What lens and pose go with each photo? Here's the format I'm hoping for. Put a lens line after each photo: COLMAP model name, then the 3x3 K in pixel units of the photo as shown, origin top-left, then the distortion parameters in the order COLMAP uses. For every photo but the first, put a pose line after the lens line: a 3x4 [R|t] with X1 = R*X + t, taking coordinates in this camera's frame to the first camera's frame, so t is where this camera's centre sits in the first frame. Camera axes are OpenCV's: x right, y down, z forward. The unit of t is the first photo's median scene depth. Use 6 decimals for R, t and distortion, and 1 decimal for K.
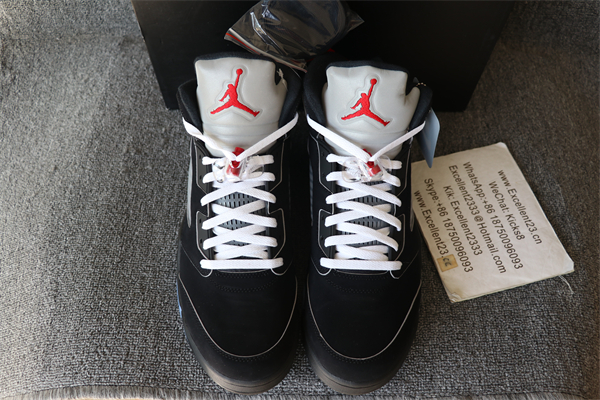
lens RADIAL K [[572.0, 0, 300.0], [0, 572.0, 200.0], [0, 0, 1]] dist [-0.054451, 0.014293]
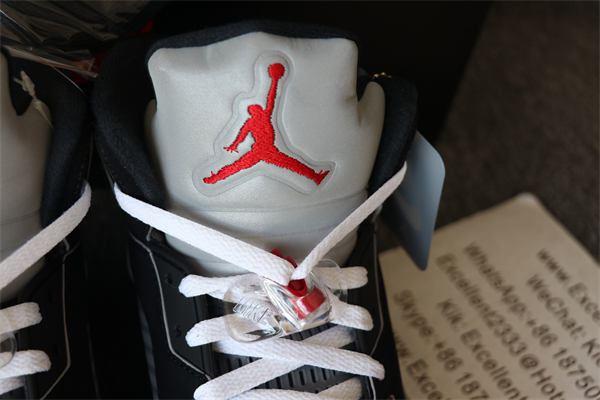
lens RADIAL K [[838.0, 0, 300.0], [0, 838.0, 200.0], [0, 0, 1]] dist [-0.053974, -0.028207]
pose [[0.968786, -0.133569, 0.208839, 0.015976], [0.162711, 0.978181, -0.129180, -0.047211], [-0.187027, 0.159128, 0.969381, 0.449485]]
